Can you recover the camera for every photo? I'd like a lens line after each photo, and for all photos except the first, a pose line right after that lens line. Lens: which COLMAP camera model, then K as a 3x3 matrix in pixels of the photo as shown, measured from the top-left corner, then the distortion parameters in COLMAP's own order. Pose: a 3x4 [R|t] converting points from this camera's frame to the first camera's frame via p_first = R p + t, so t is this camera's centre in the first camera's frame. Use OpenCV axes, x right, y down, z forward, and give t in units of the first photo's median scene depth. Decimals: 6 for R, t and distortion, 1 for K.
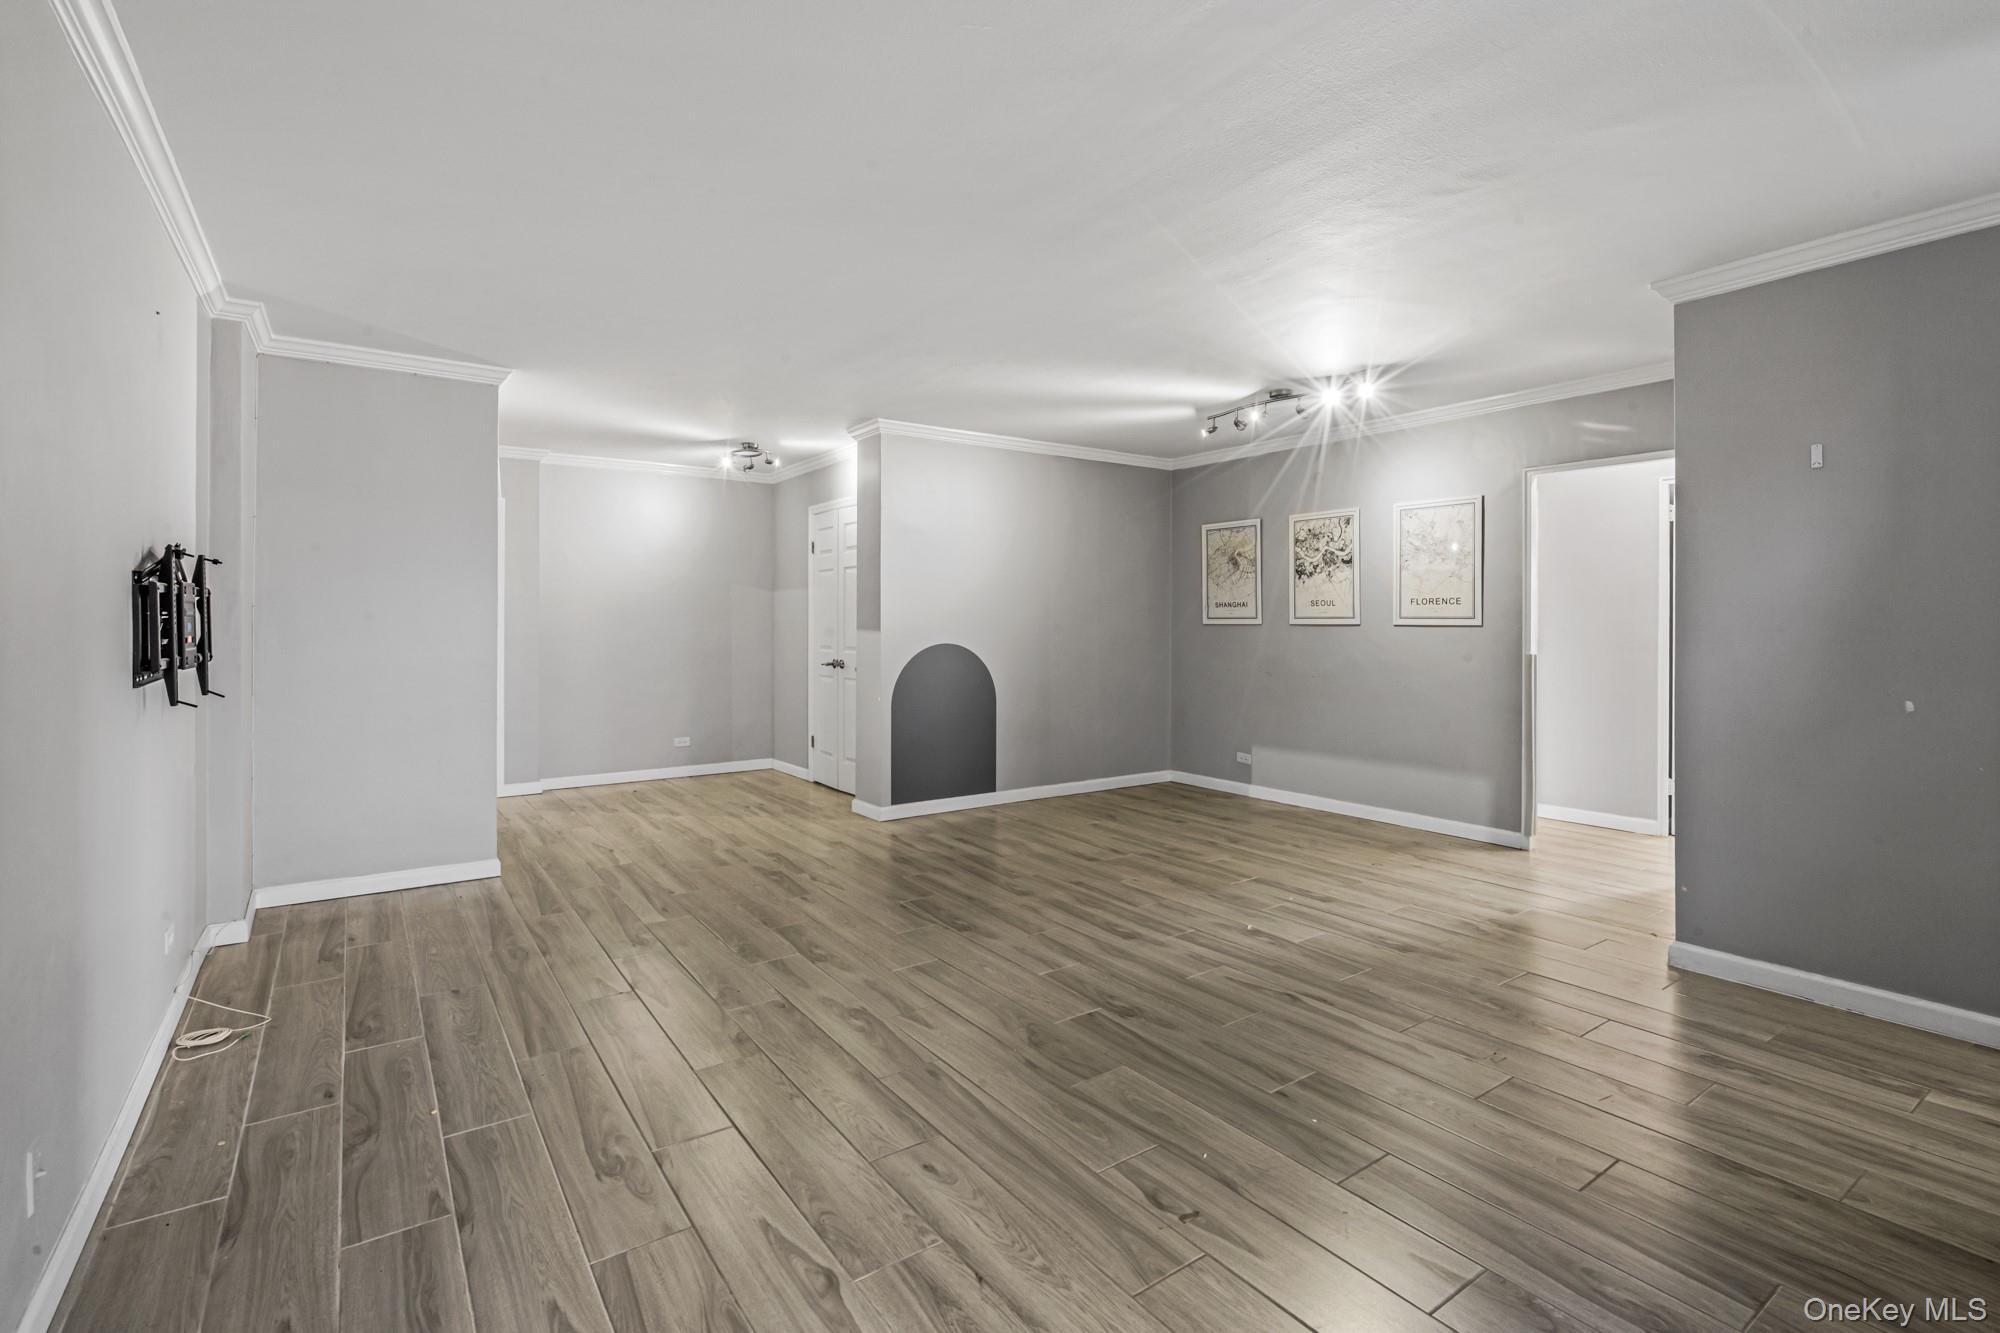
lens RADIAL K [[920.8, 0, 986.3], [0, 920.8, 618.7], [0, 0, 1]] dist [-0.000788, -0.000088]
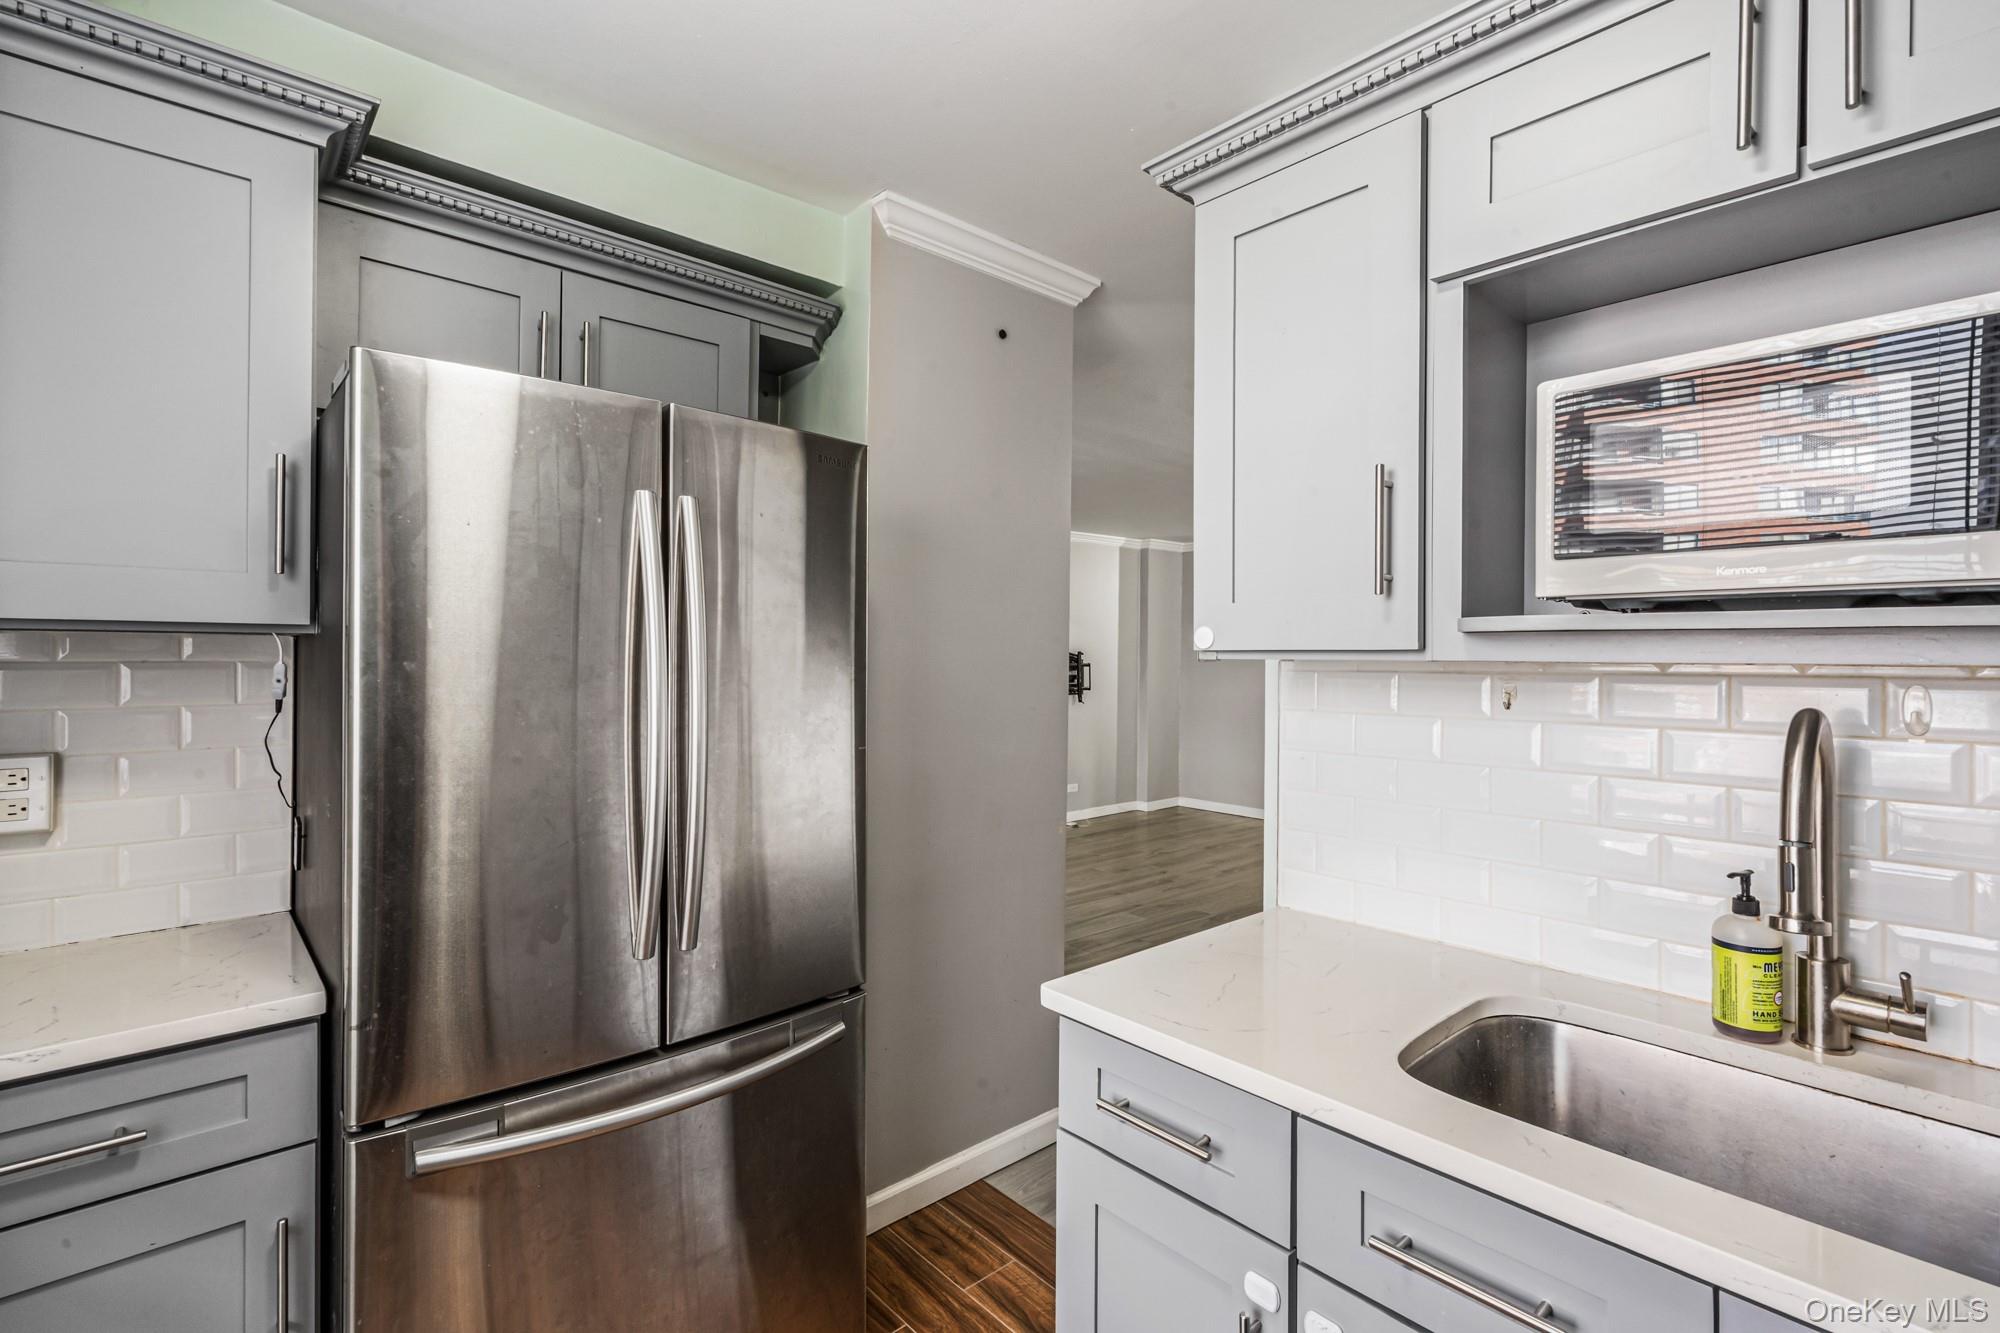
lens RADIAL K [[912.6, 0, 992.7], [0, 912.6, 657.7], [0, 0, 1]] dist [0.000507, 0.000010]
pose [[0.122287, 0.001539, -0.992494, 1.502852], [-0.006532, 0.999978, 0.000746, -0.040631], [0.992473, 0.006392, 0.122294, 0.336045]]
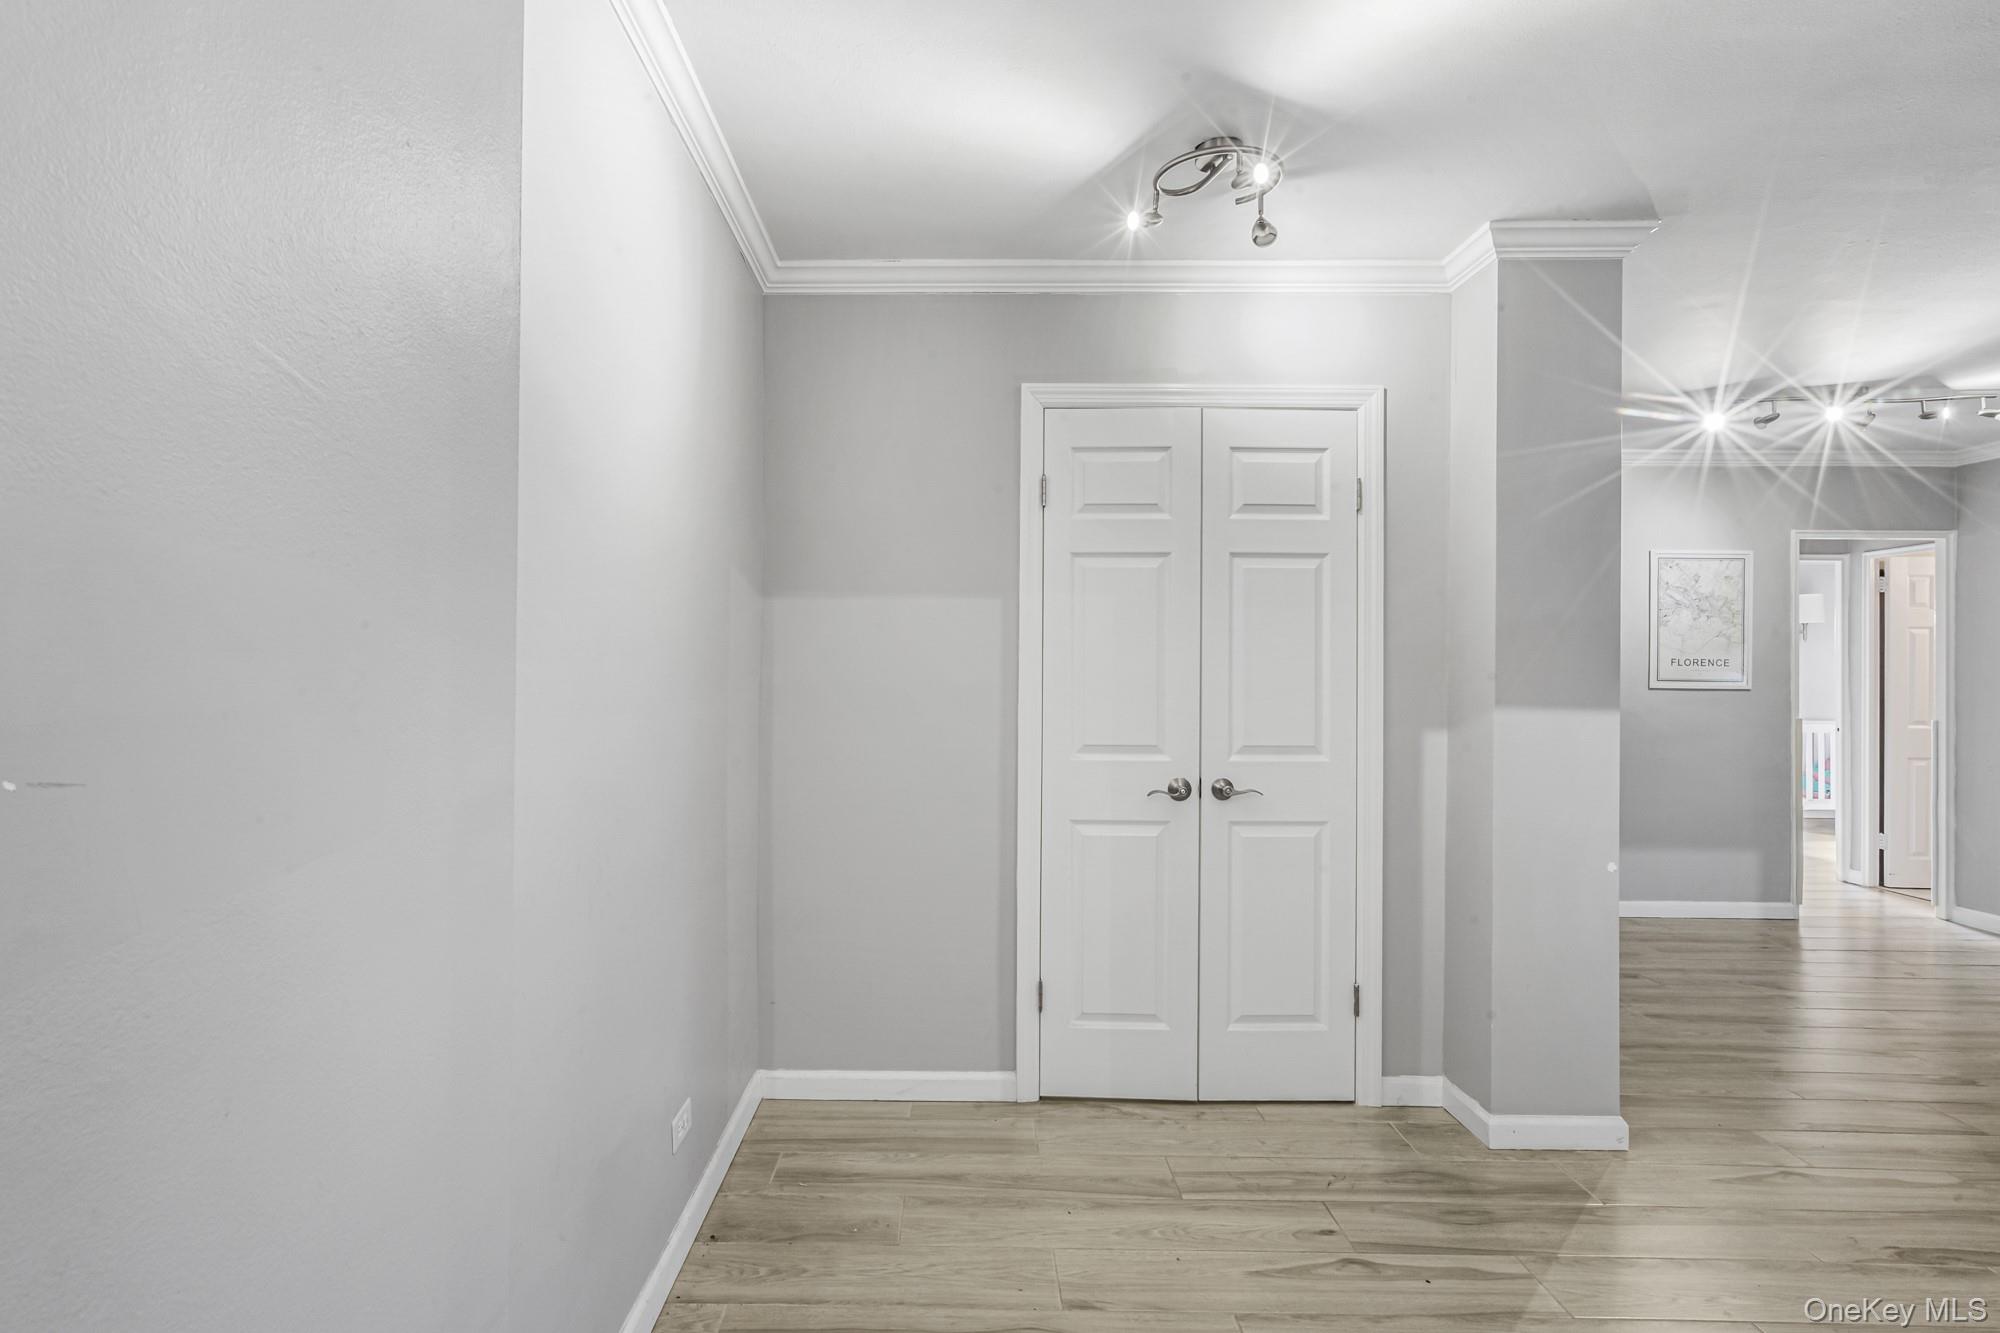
lens RADIAL K [[942.0, 0, 932.8], [0, 942.0, 660.3], [0, 0, 1]] dist [-0.001489, -0.000879]
pose [[0.590672, 0.016027, 0.806753, -1.100381], [-0.010535, 0.999871, -0.012150, -0.003012], [-0.806843, -0.001323, 0.590764, 1.653857]]
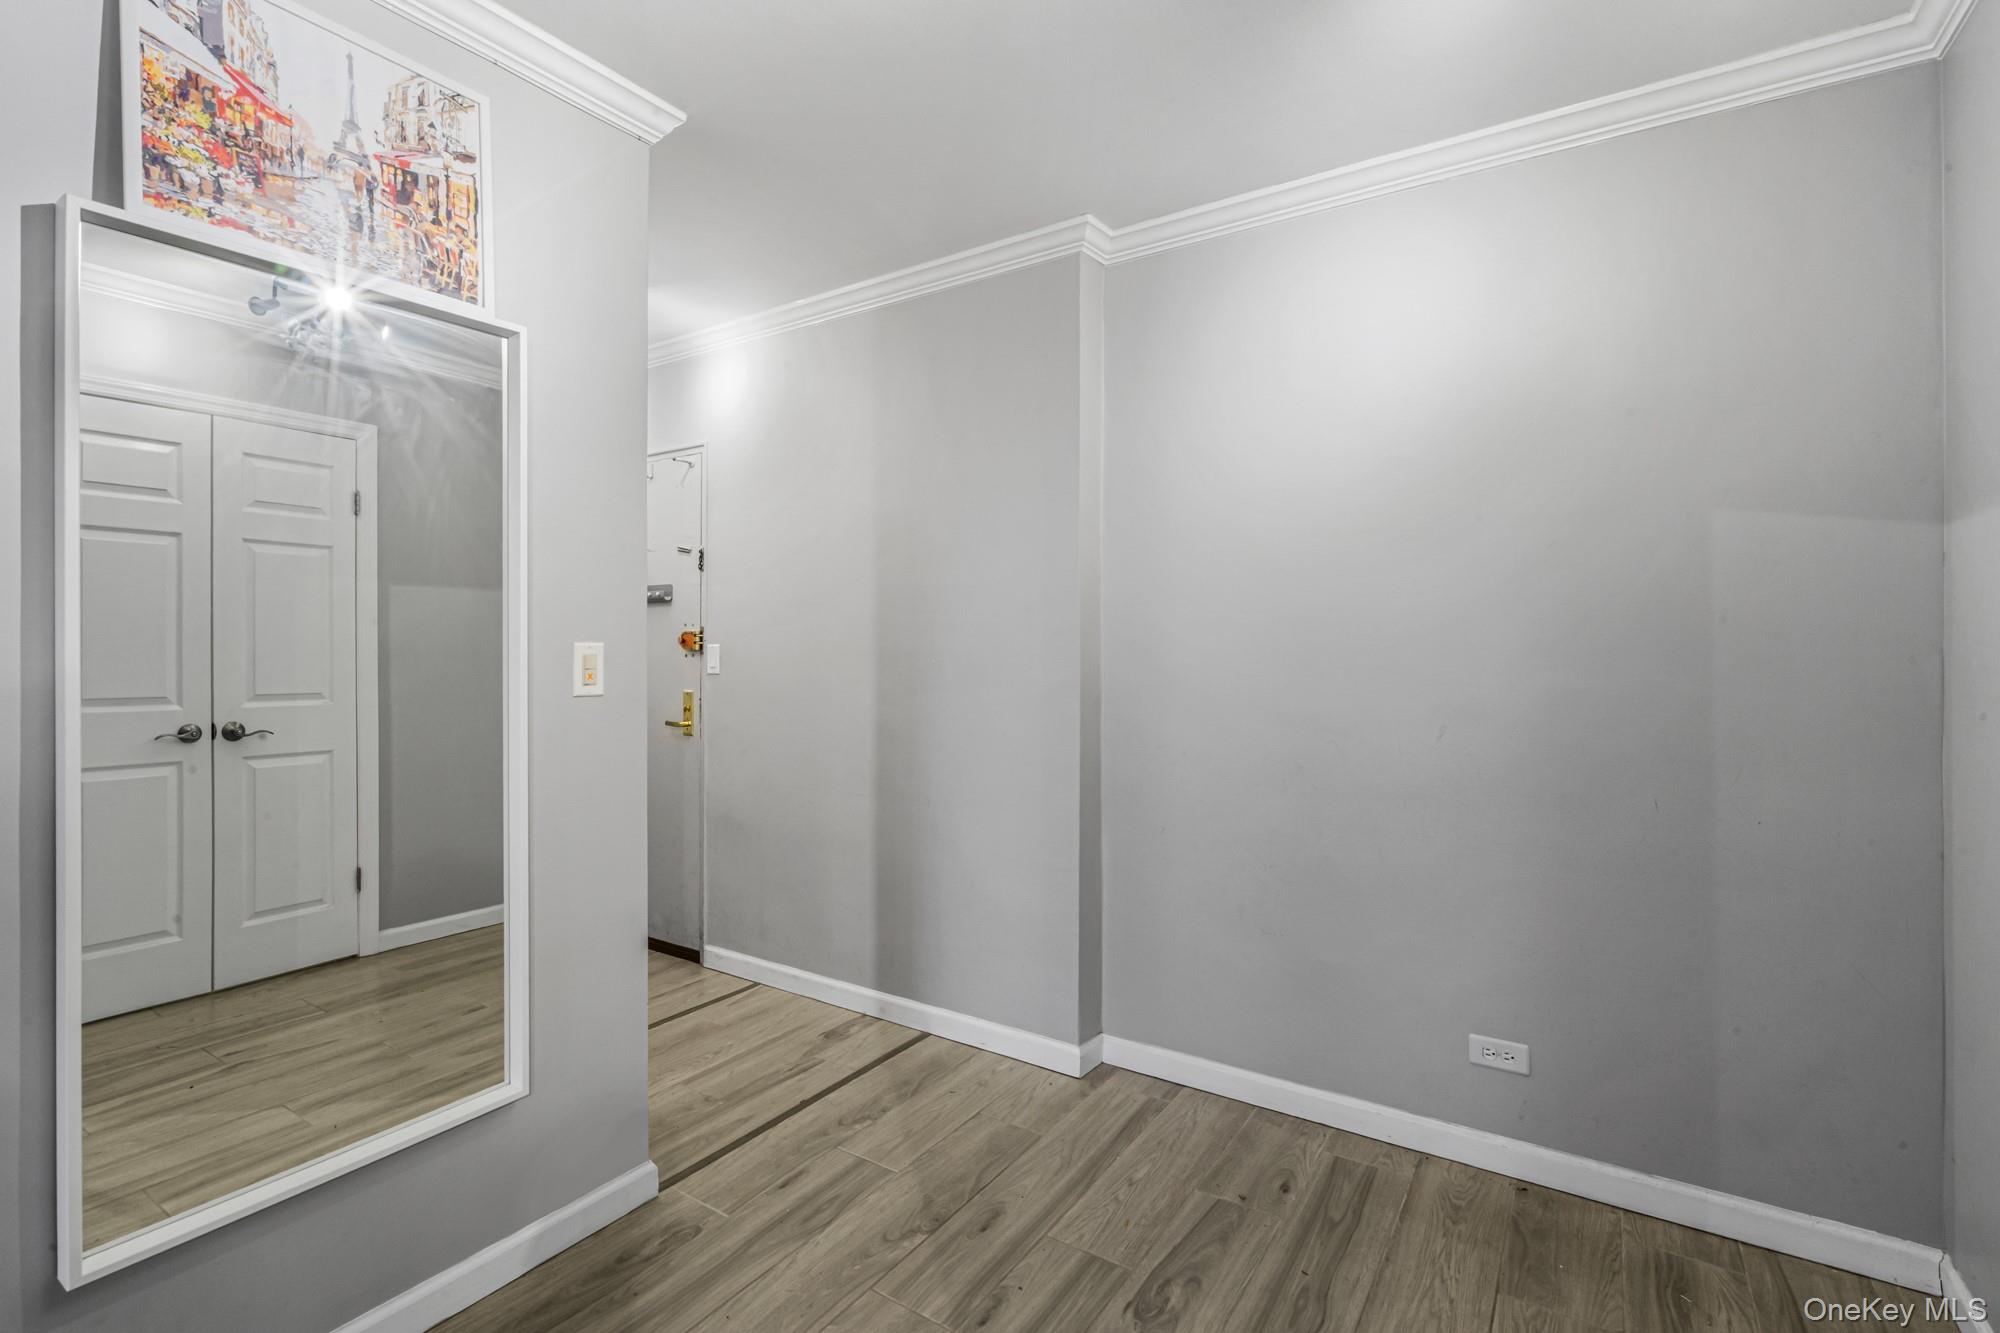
lens RADIAL K [[913.1, 0, 958.6], [0, 913.1, 645.3], [0, 0, 1]] dist [-0.003241, 0.000269]
pose [[0.351493, 0.003238, -0.936185, -0.253187], [0.004927, 0.999974, 0.005309, -0.000346], [0.936177, -0.006479, 0.351468, 1.569370]]
